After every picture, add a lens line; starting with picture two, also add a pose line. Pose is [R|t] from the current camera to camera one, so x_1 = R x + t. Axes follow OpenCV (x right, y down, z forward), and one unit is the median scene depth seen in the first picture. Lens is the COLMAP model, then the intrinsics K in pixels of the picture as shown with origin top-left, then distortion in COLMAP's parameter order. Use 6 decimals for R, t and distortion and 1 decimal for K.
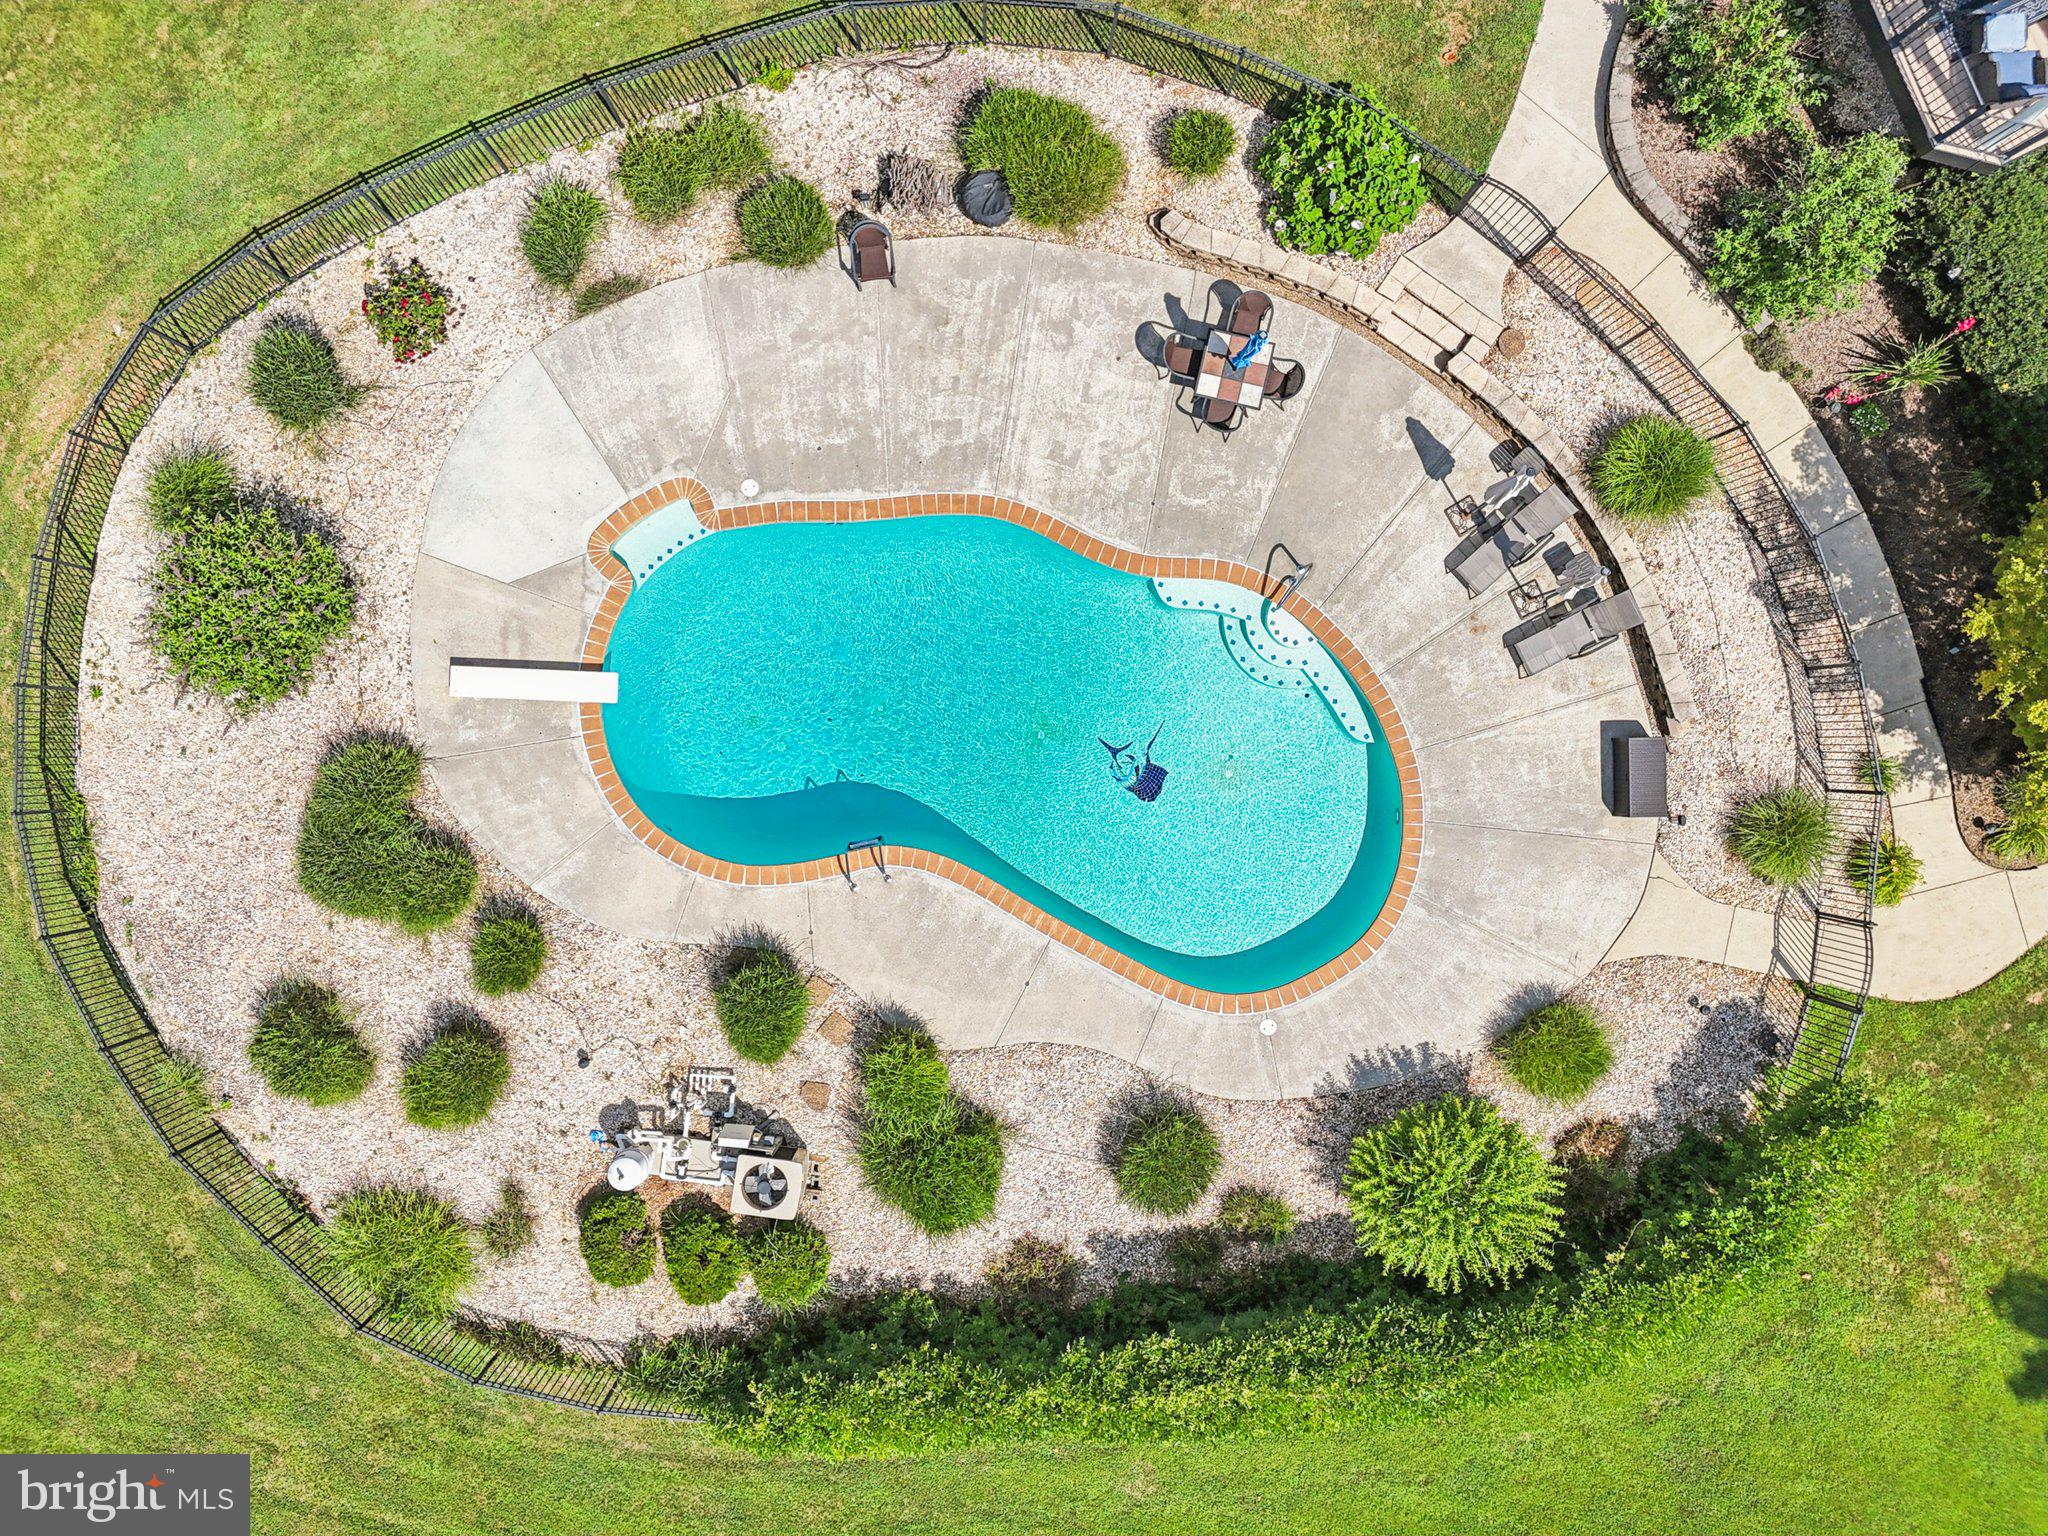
lens RADIAL K [[1515.4, 0, 1013.3], [0, 1515.4, 771.8], [0, 0, 1]] dist [0.067388, -0.055811]
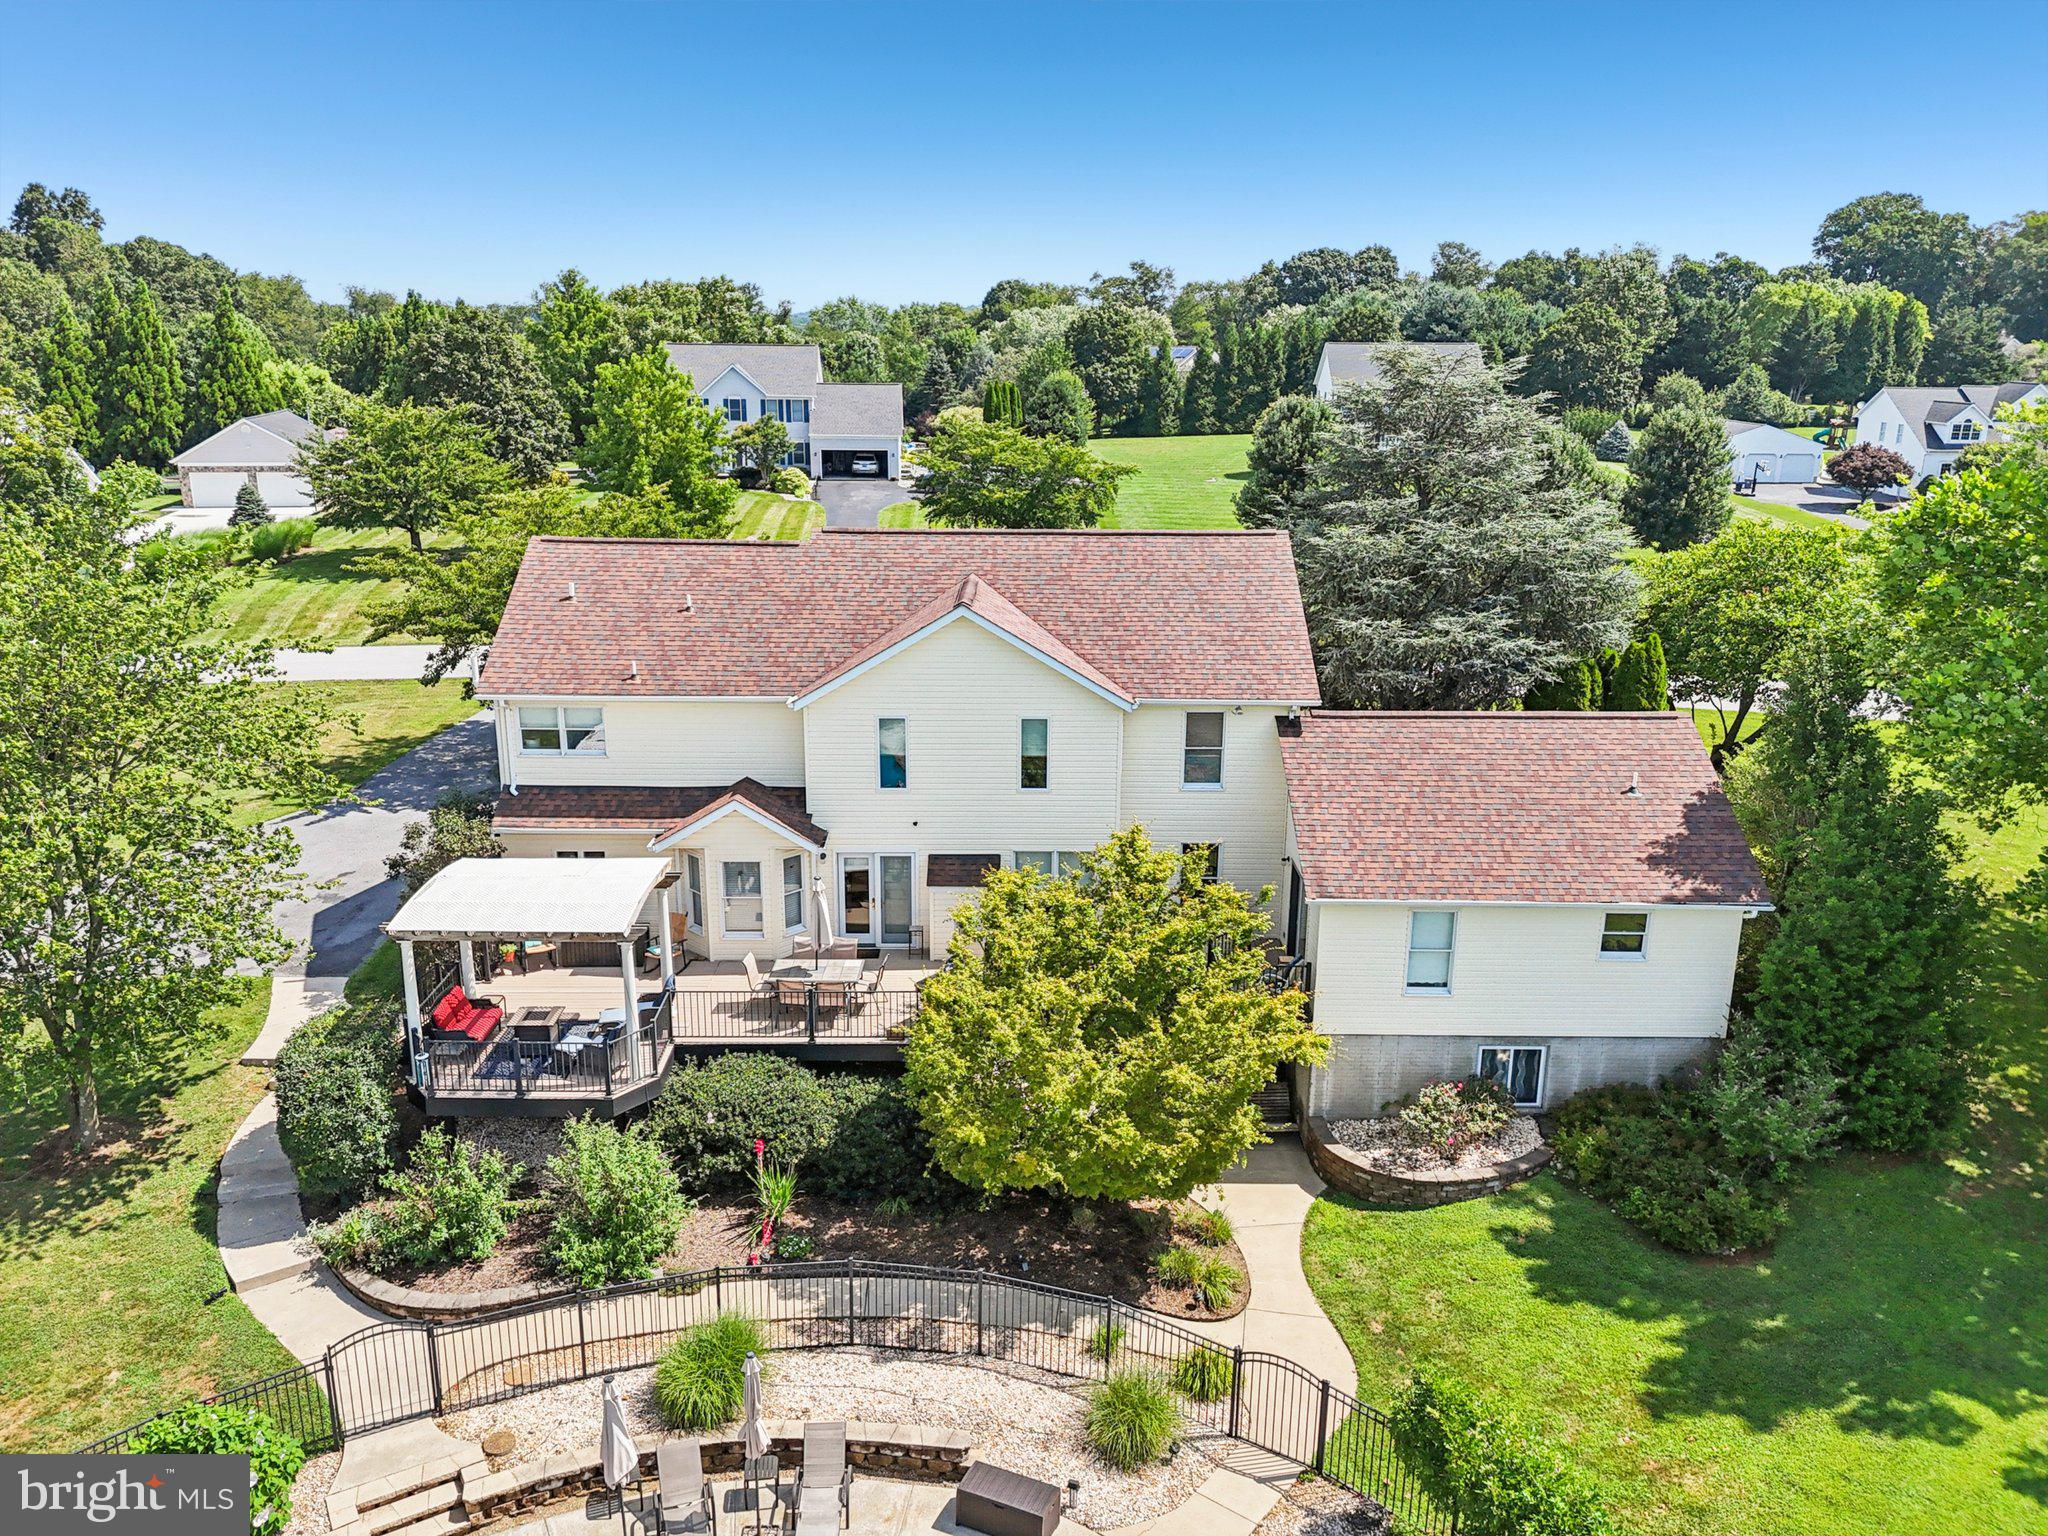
lens RADIAL K [[1515.4, 0, 1019.5], [0, 1515.4, 759.7], [0, 0, 1]] dist [0.067388, -0.055811]
pose [[0.419085, -0.262956, 0.869035, -0.216137], [0.907913, 0.113047, -0.403627, 0.305770], [0.007895, 0.958162, 0.286118, 0.364993]]
